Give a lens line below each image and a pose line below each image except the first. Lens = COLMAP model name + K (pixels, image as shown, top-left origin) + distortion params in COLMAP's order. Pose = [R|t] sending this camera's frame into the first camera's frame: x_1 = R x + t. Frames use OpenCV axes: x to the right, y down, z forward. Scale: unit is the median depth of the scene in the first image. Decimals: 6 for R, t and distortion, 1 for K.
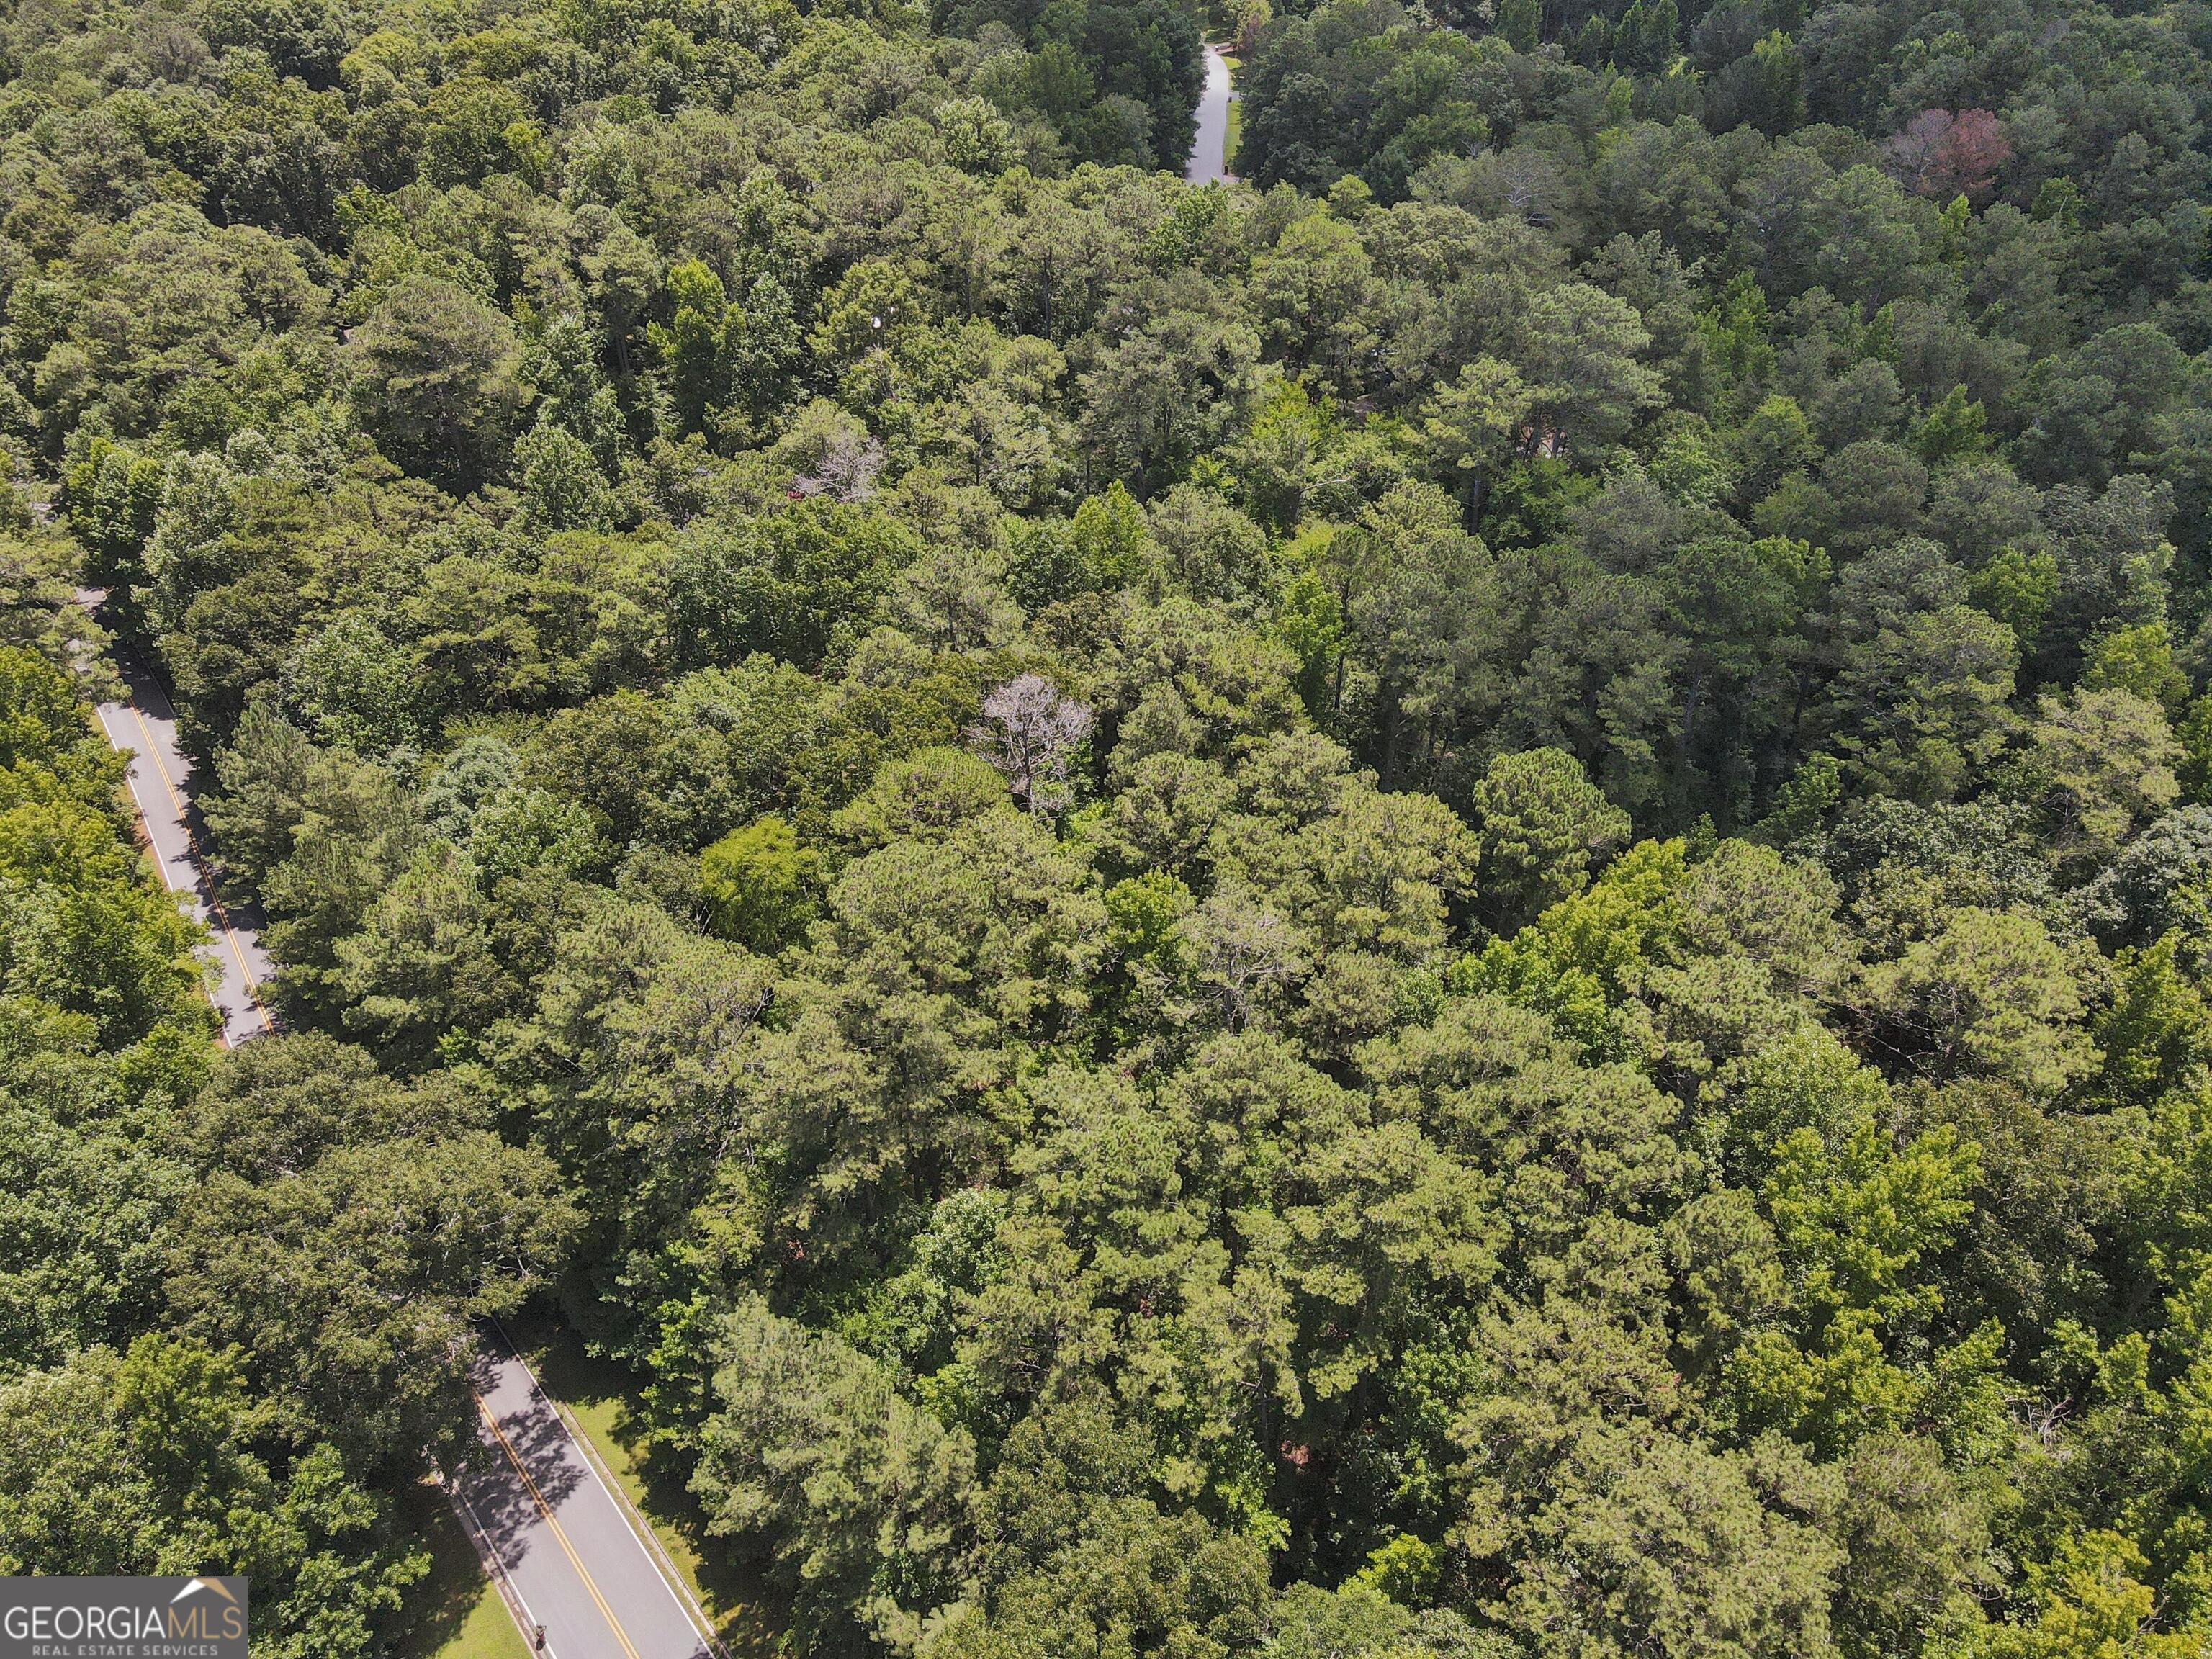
lens RADIAL K [[1599.9, 0, 1106.0], [0, 1599.9, 829.5], [0, 0, 1]] dist [0.011428, 0.006731]
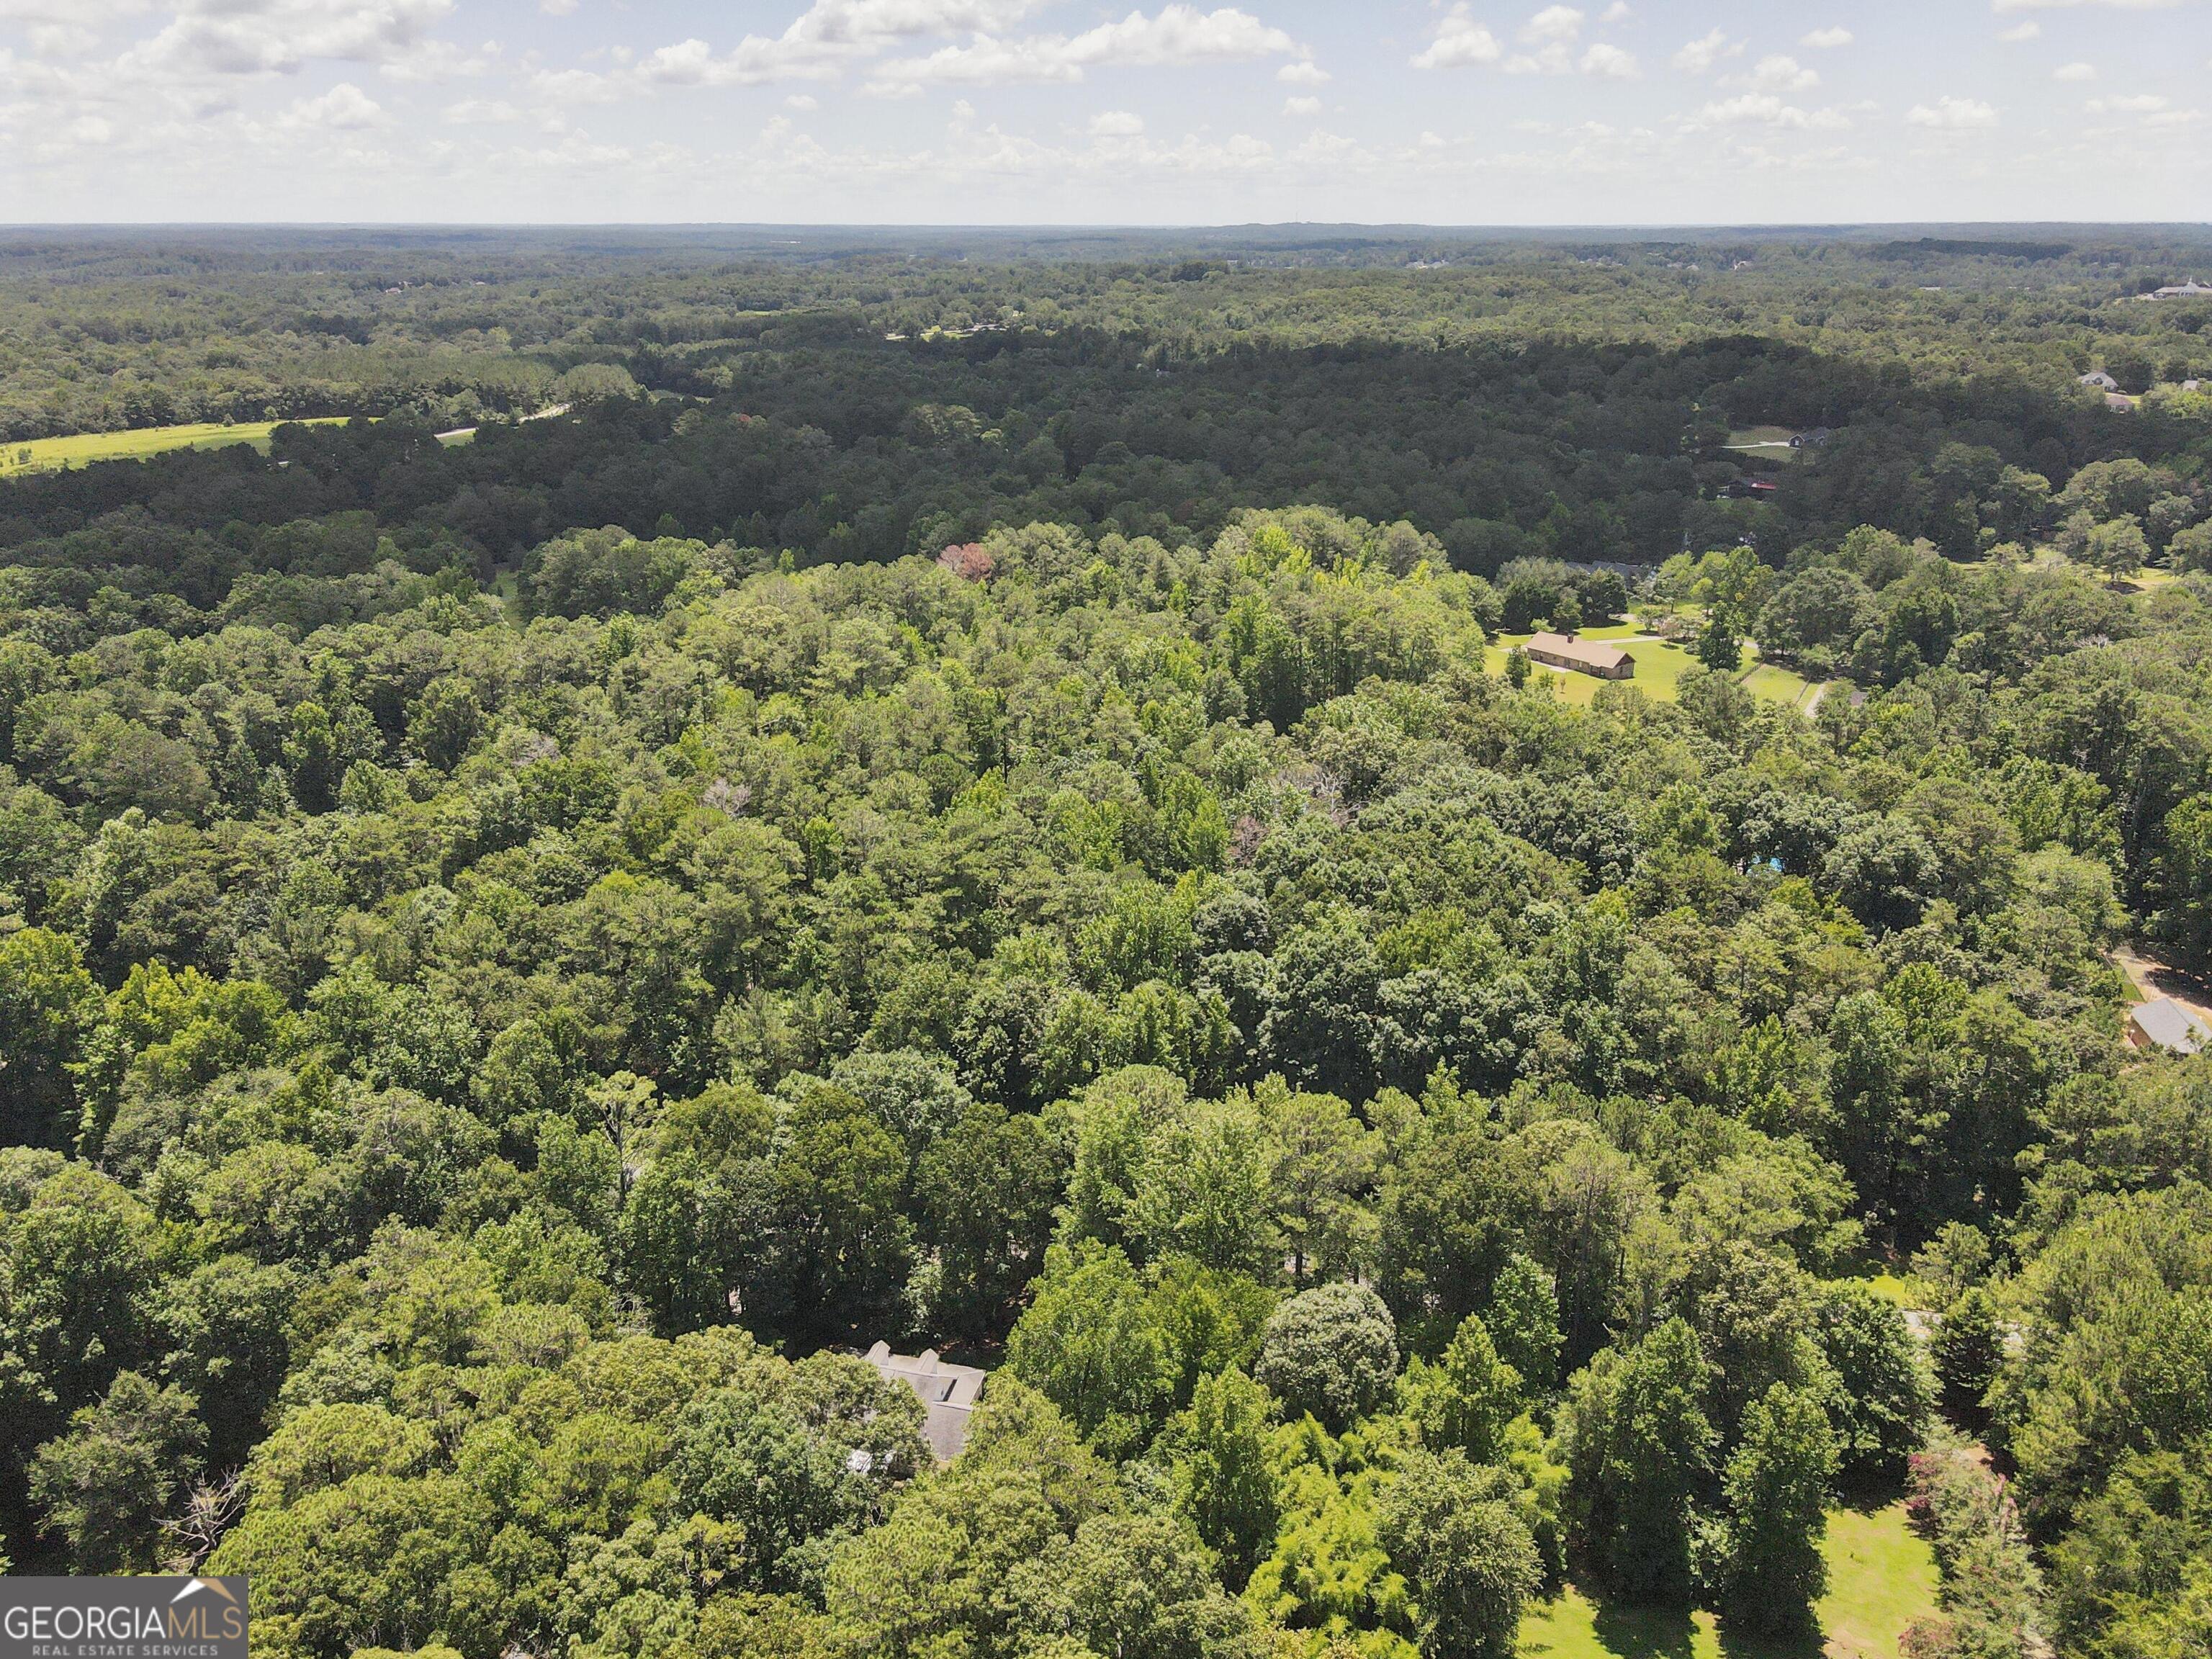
lens RADIAL K [[1603.1, 0, 1106.0], [0, 1603.1, 829.5], [0, 0, 1]] dist [0.010794, 0.002685]
pose [[0.829578, -0.192871, 0.524024, -0.644055], [0.336851, 0.921320, -0.194168, 0.480242], [-0.445344, 0.337595, 0.829276, -0.894963]]
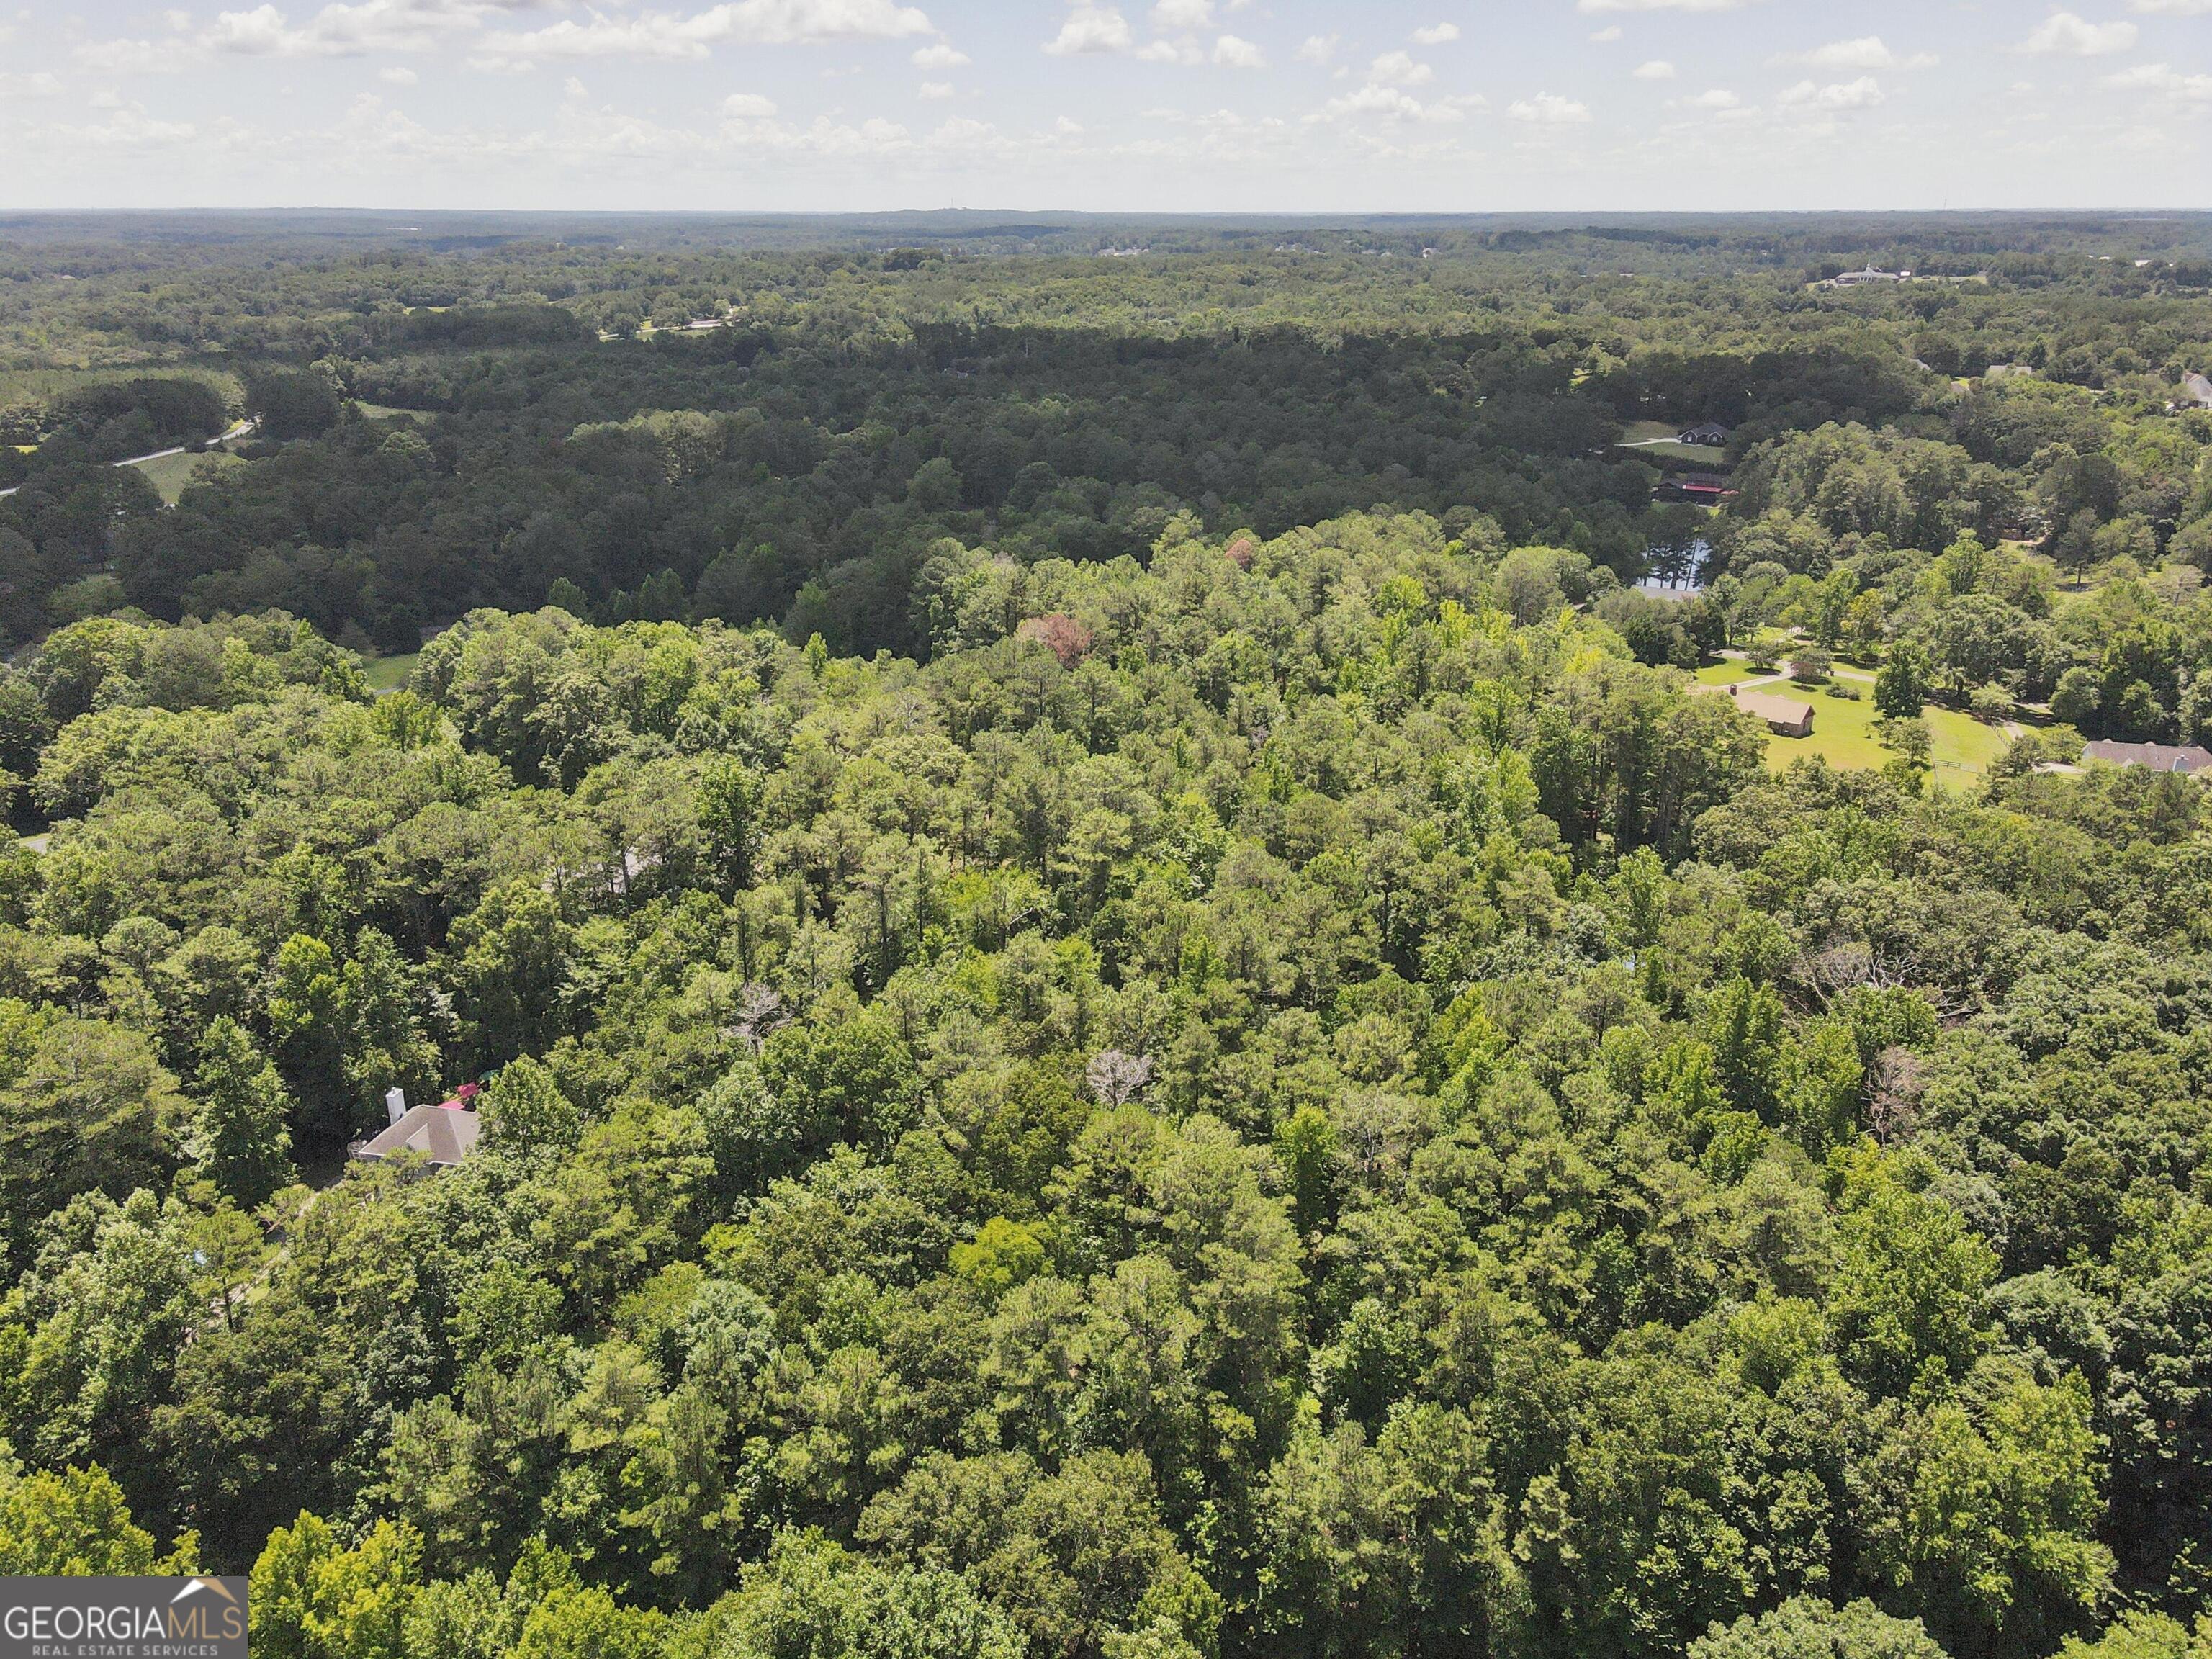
lens RADIAL K [[1634.8, 0, 1106.0], [0, 1634.8, 829.5], [0, 0, 1]] dist [0.009942, 0.004721]
pose [[0.699829, -0.248392, 0.669732, -0.828249], [0.432050, 0.893836, -0.119958, -0.082936], [-0.568834, 0.373308, 0.732850, -0.159422]]
